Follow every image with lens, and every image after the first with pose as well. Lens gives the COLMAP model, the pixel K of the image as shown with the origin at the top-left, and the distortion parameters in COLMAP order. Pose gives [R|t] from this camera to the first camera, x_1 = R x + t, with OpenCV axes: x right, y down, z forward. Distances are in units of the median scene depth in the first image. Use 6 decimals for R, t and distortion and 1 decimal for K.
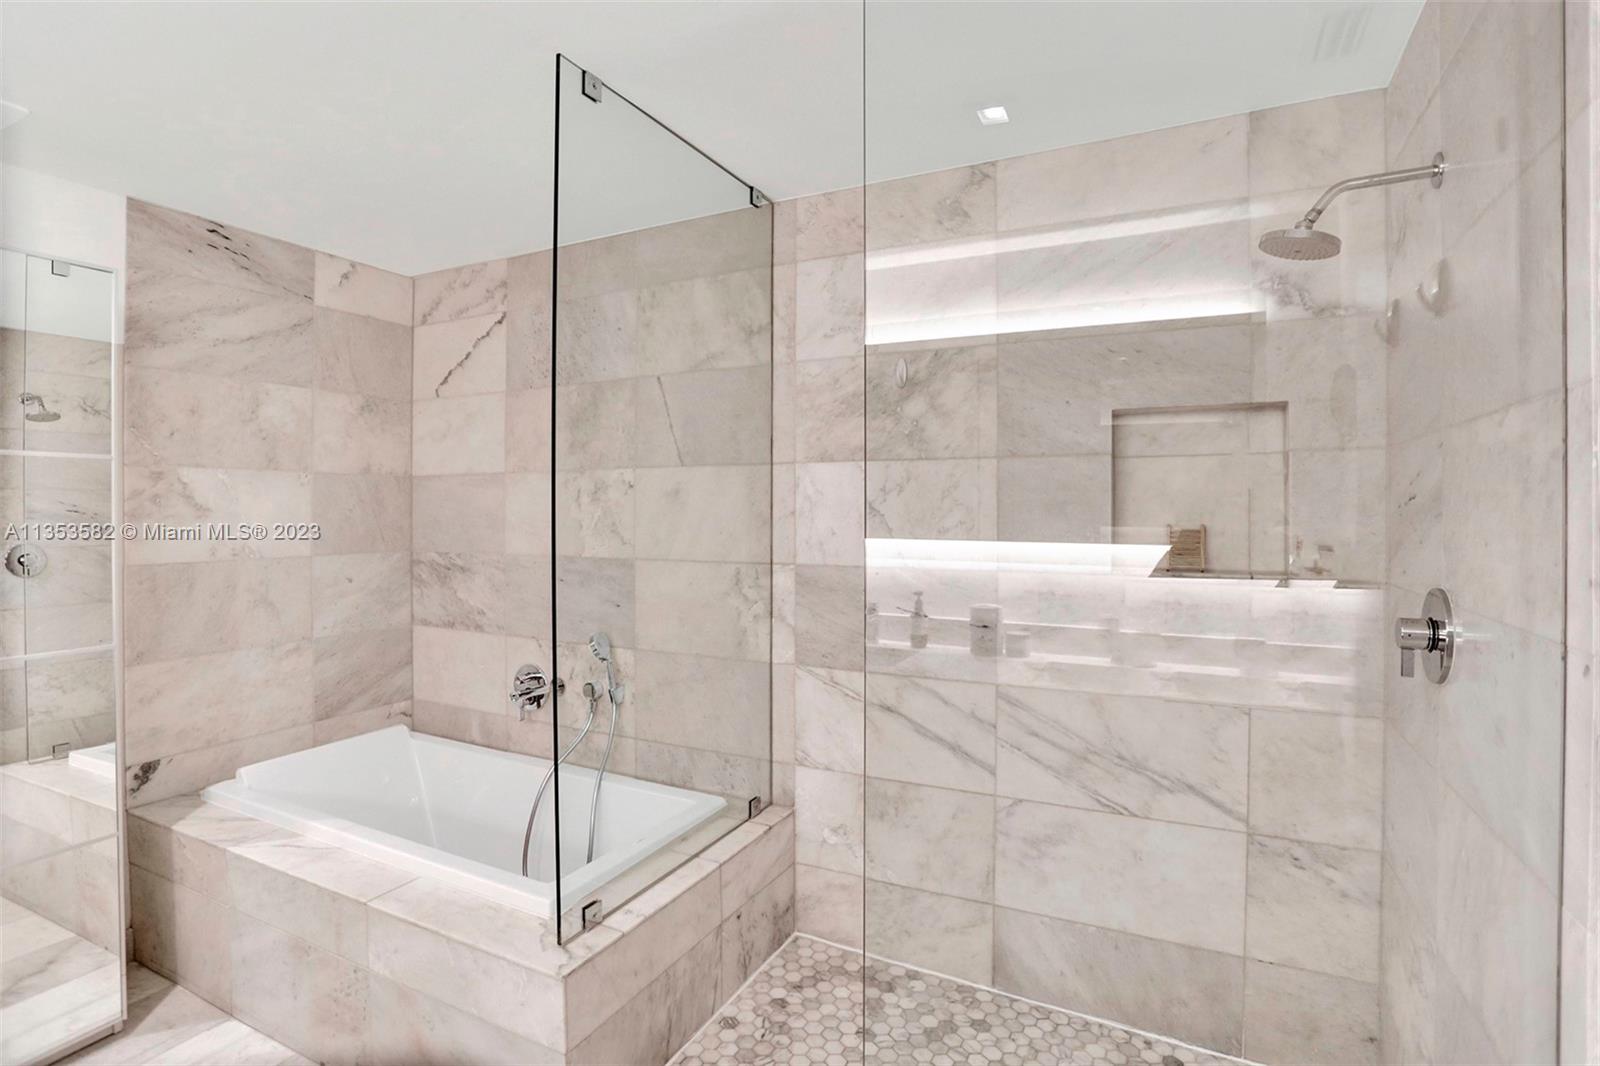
lens RADIAL K [[821.0, 0, 791.9], [0, 821.0, 524.9], [0, 0, 1]] dist [-0.070251, 0.026627]
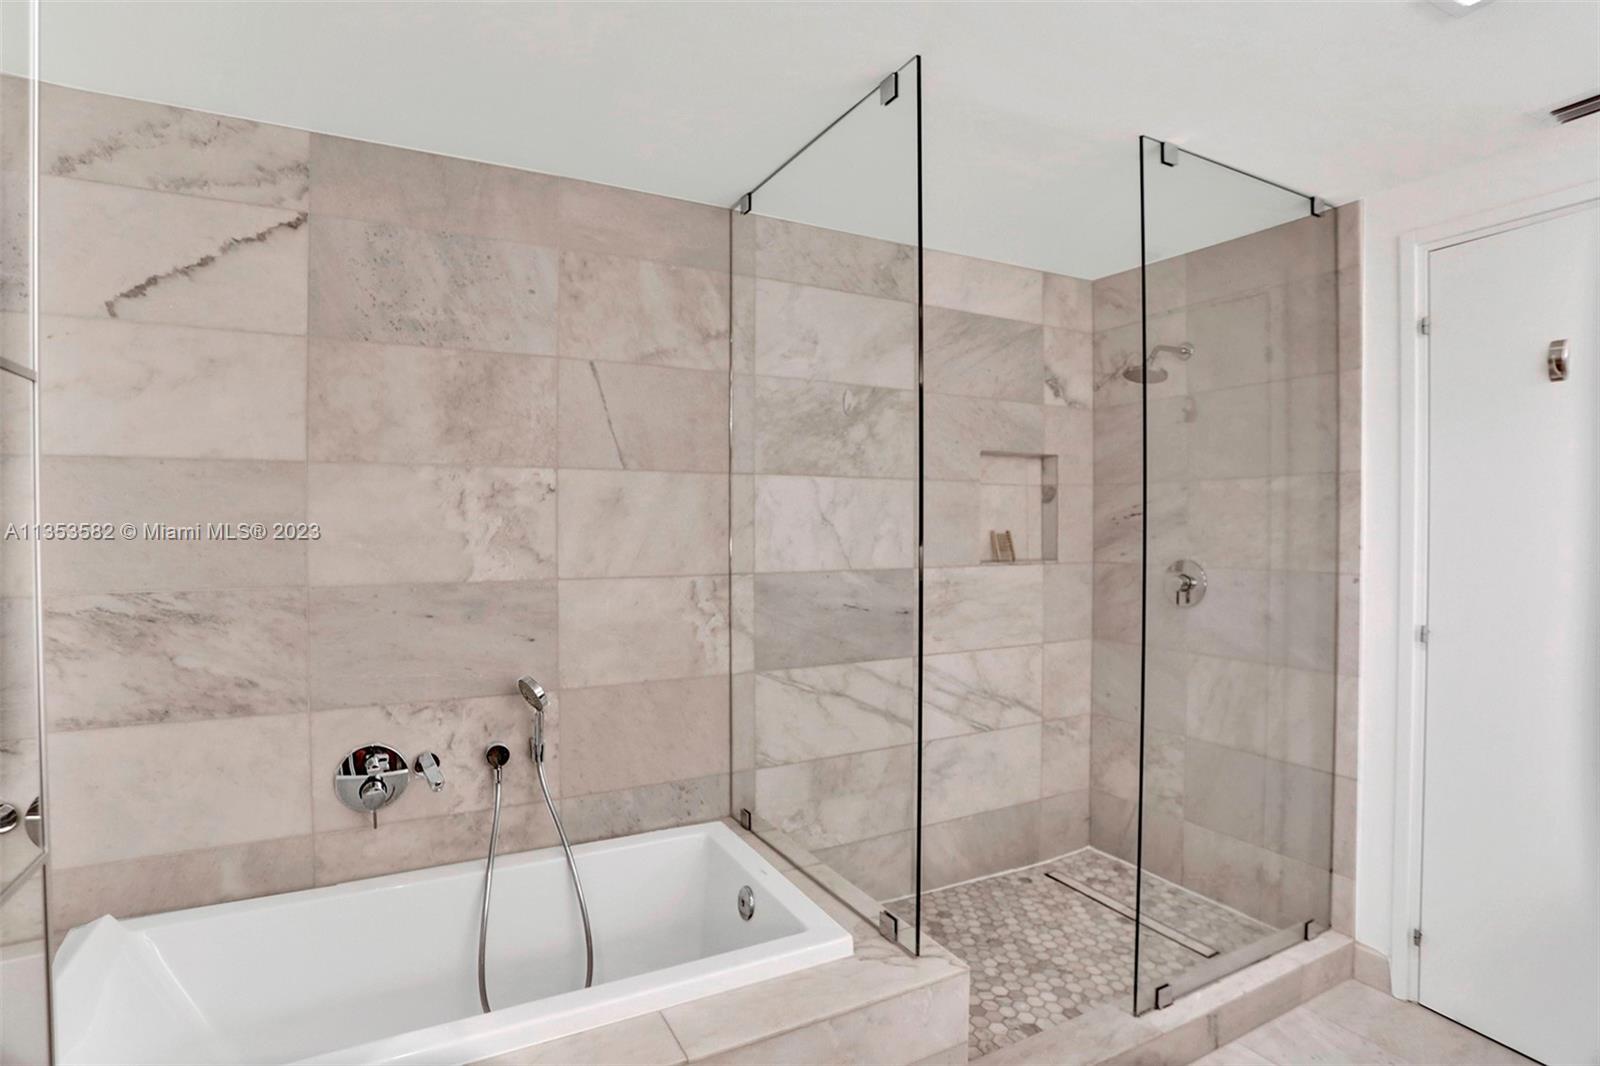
lens RADIAL K [[821.0, 0, 799.3], [0, 821.0, 536.1], [0, 0, 1]] dist [-0.070251, 0.026627]
pose [[0.551047, -0.018107, 0.834278, -0.808275], [0.008413, 0.999834, 0.016143, -0.014180], [-0.834432, -0.001877, 0.551108, 0.385356]]
